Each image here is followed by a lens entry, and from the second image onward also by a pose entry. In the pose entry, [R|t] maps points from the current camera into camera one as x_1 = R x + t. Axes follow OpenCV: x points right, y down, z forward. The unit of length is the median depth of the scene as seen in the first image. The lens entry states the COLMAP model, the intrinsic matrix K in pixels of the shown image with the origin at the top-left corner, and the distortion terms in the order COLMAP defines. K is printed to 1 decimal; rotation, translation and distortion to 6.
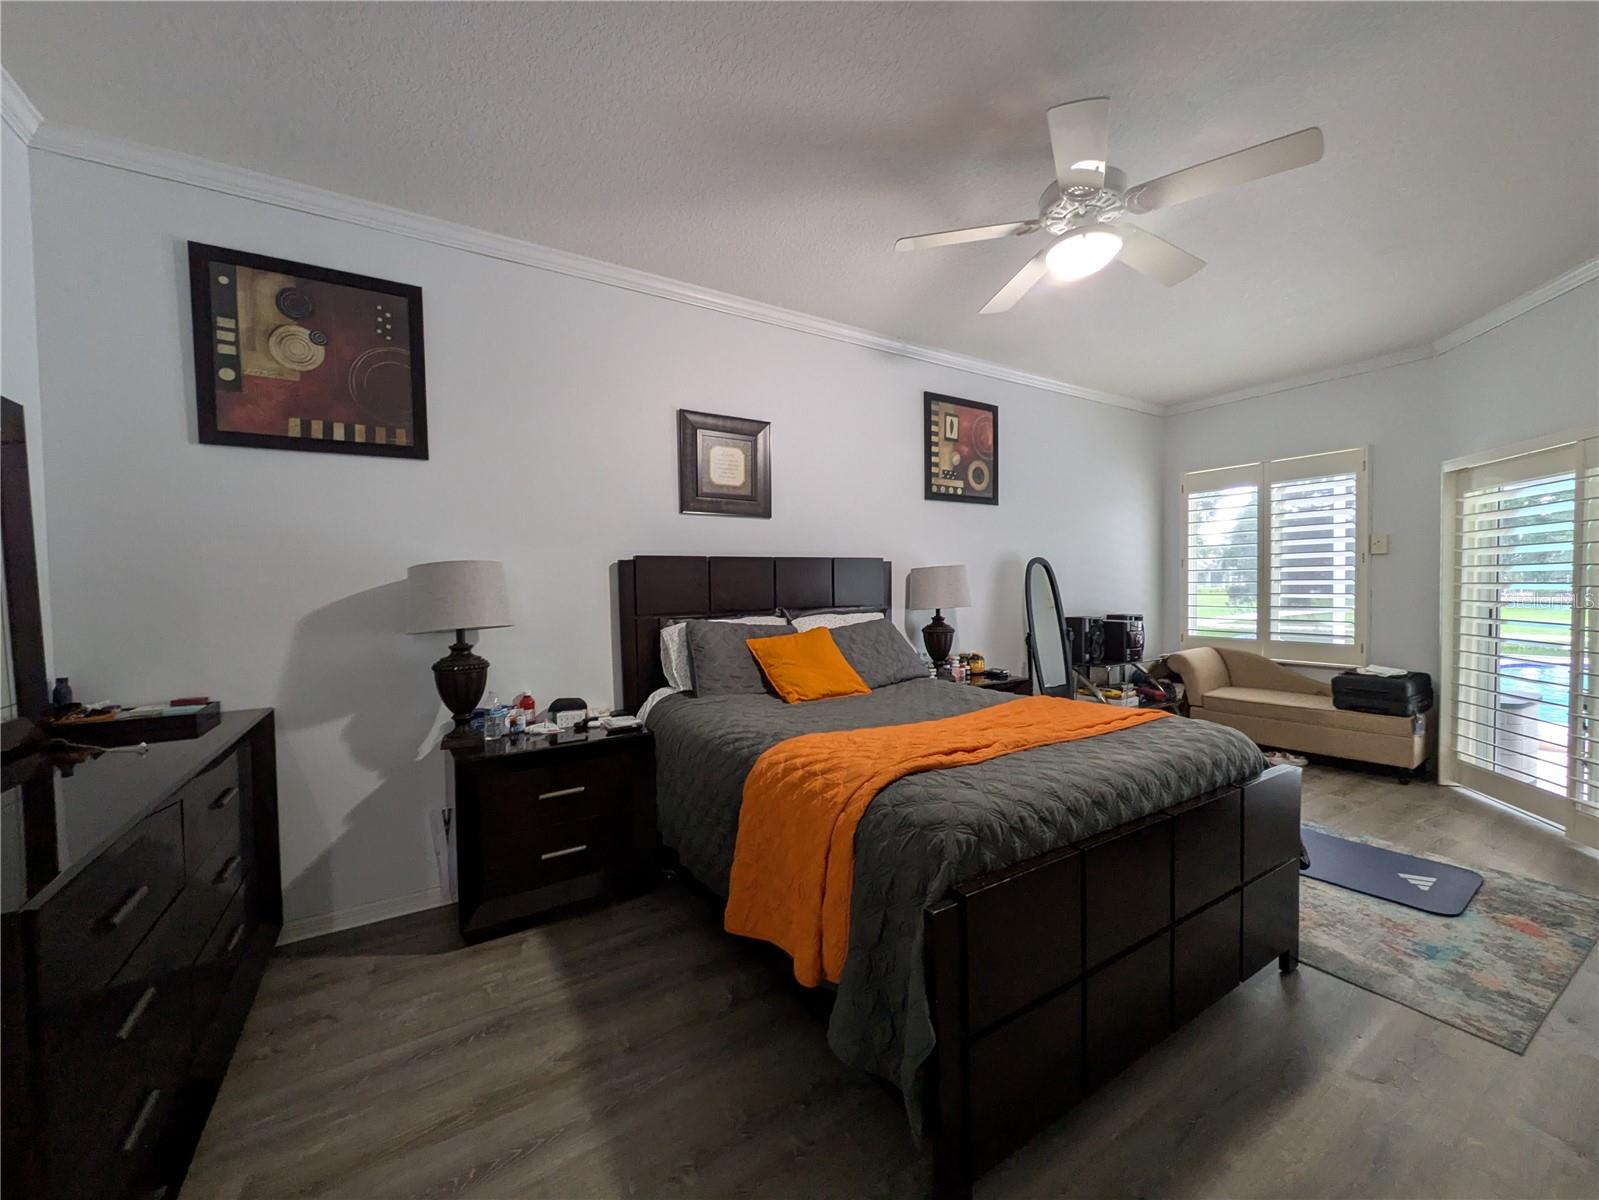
lens RADIAL K [[631.9, 0, 804.6], [0, 631.9, 603.8], [0, 0, 1]] dist [0.001114, -0.000694]
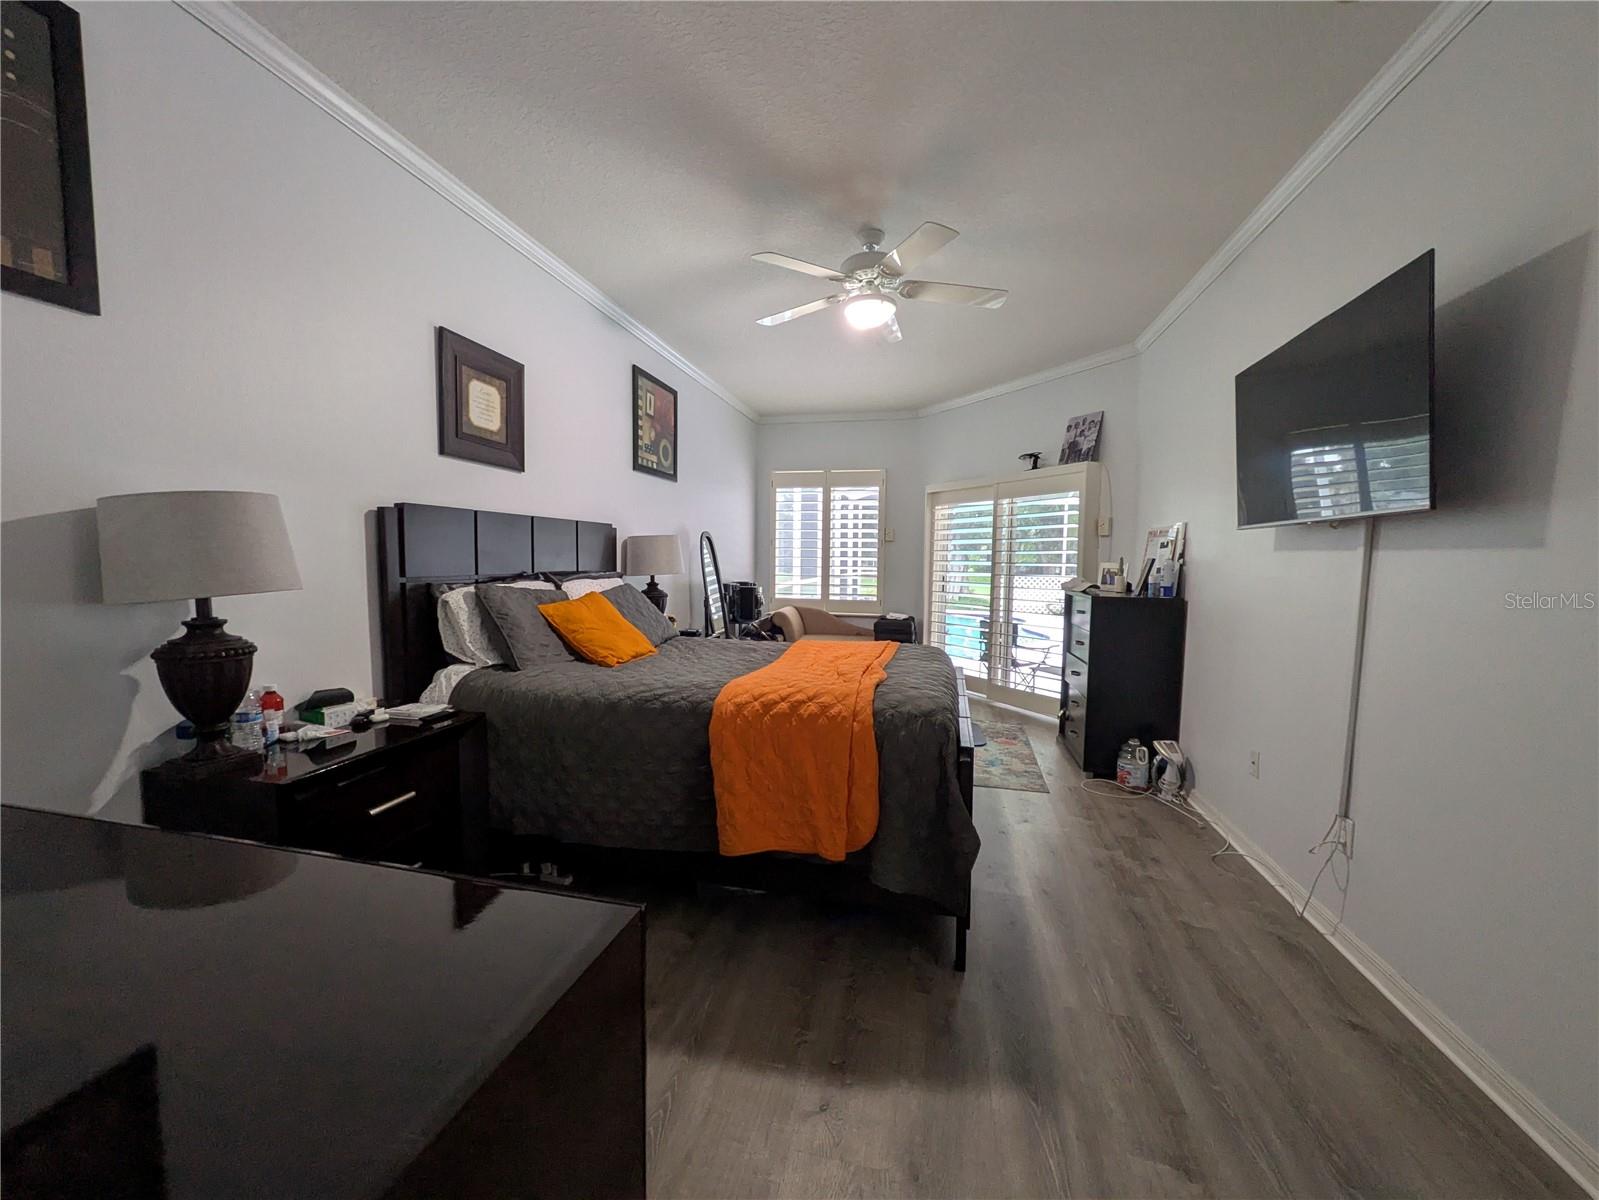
lens RADIAL K [[631.9, 0, 800.9], [0, 631.9, 603.9], [0, 0, 1]] dist [0.001114, -0.000694]
pose [[0.709216, -0.027469, 0.704456, -0.427091], [-0.000647, 0.999215, 0.039614, 0.016710], [-0.704991, -0.028550, 0.708641, 0.076228]]
